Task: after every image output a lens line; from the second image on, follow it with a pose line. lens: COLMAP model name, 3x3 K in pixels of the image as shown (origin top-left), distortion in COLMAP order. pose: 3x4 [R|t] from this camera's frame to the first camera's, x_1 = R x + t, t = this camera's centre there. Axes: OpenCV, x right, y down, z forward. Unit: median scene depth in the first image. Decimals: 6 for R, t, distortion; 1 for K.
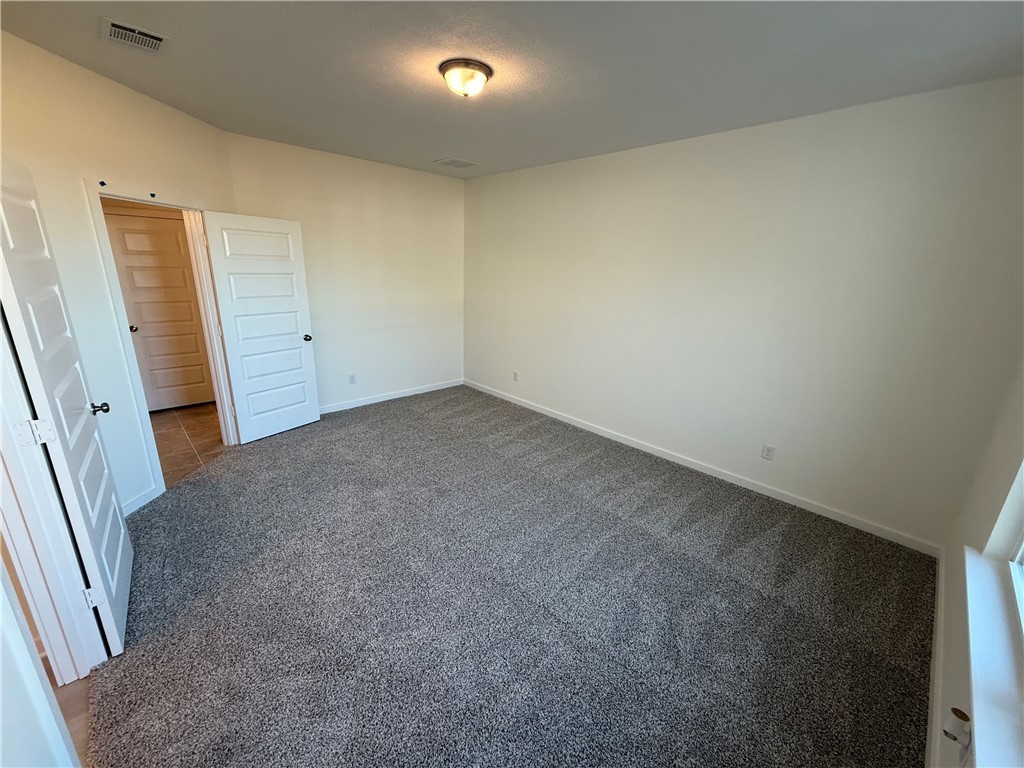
lens RADIAL K [[410.4, 0, 508.2], [0, 410.4, 387.9], [0, 0, 1]] dist [-0.000320, -0.000013]
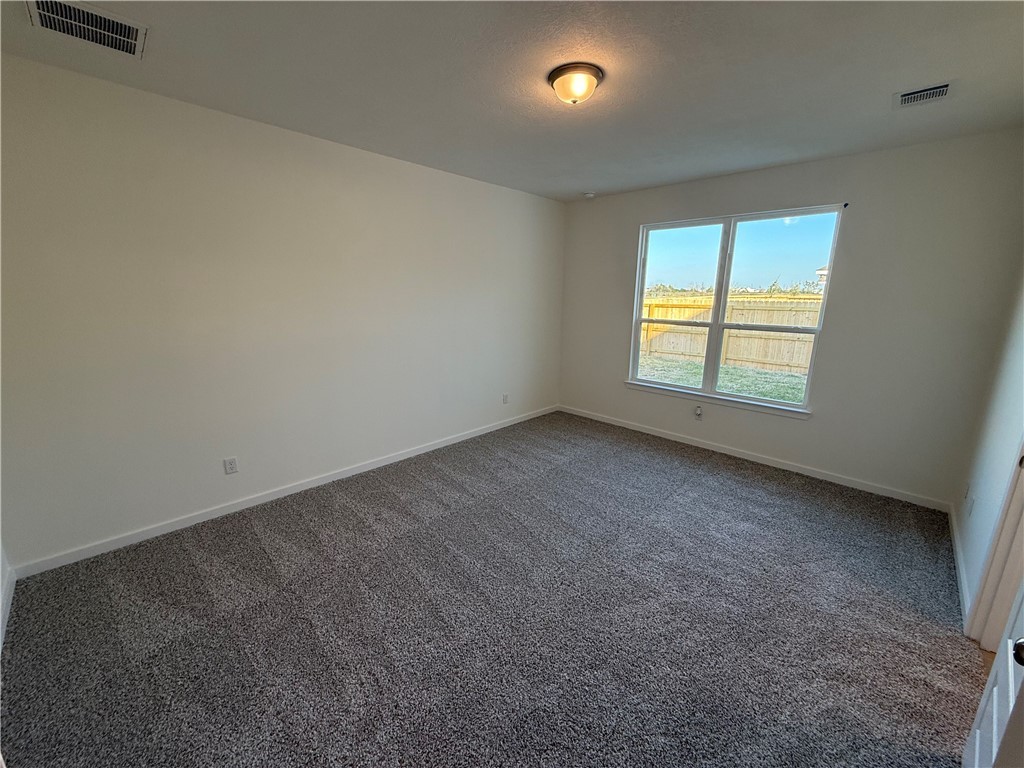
lens RADIAL K [[407.8, 0, 512.9], [0, 407.8, 386.4], [0, 0, 1]] dist [0.001210, -0.000456]
pose [[-0.040886, -0.257517, 0.965408, -0.752948], [0.275955, 0.925724, 0.258618, -0.247397], [-0.960301, 0.276983, 0.033214, 0.828773]]
